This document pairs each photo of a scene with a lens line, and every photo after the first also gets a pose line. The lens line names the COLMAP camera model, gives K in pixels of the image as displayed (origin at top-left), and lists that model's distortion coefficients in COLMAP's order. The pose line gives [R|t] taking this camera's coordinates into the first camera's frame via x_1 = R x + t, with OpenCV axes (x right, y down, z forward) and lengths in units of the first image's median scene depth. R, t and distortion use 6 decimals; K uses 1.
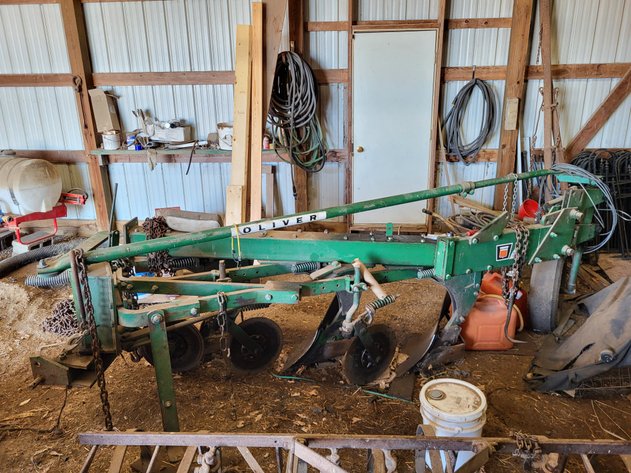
lens RADIAL K [[474.0, 0, 314.7], [0, 474.0, 227.6], [0, 0, 1]] dist [0.040716, -0.031554]
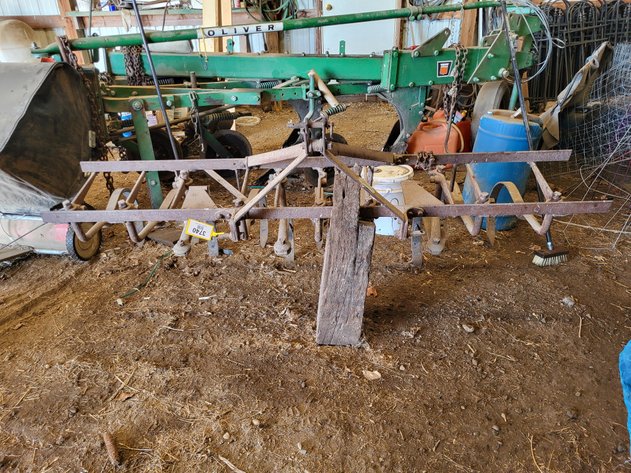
lens RADIAL K [[474.0, 0, 312.3], [0, 474.0, 230.2], [0, 0, 1]] dist [0.040716, -0.031554]
pose [[0.999714, -0.019253, 0.014160, 0.058866], [0.016585, 0.985479, 0.168987, 0.223666], [-0.017208, -0.168704, 0.985517, -0.166850]]
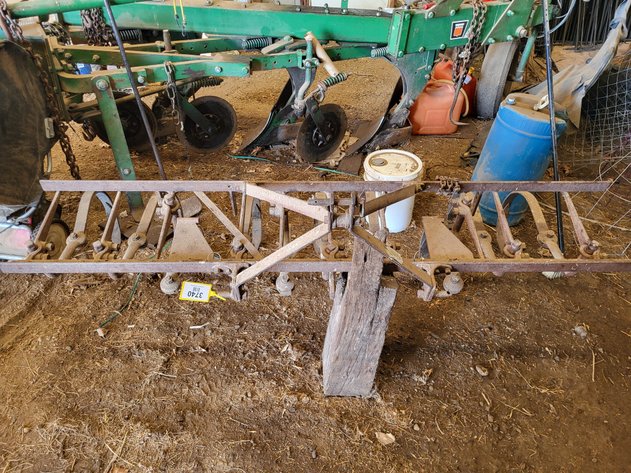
lens RADIAL K [[474.0, 0, 316.7], [0, 474.0, 226.9], [0, 0, 1]] dist [0.040716, -0.031554]
pose [[0.996316, -0.014572, 0.084505, 0.014353], [-0.017586, 0.929791, 0.367666, 0.069404], [-0.083930, -0.367798, 0.926110, -0.038227]]
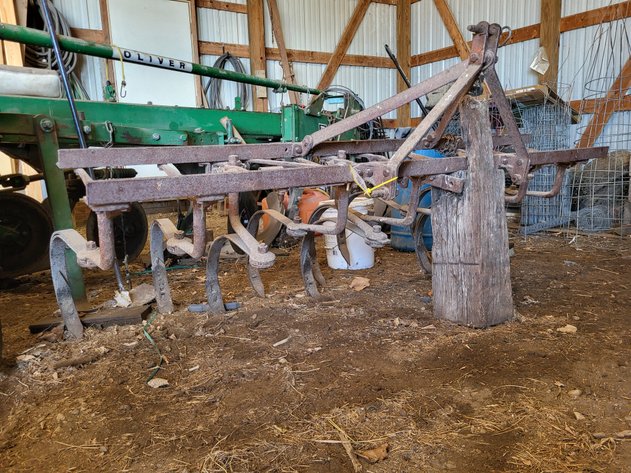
lens RADIAL K [[474.0, 0, 313.7], [0, 474.0, 232.6], [0, 0, 1]] dist [0.040716, -0.031554]
pose [[0.790085, -0.108571, 0.603306, -0.355888], [0.204875, 0.974364, -0.092956, 0.391219], [-0.577747, 0.197045, 0.792074, 0.113225]]
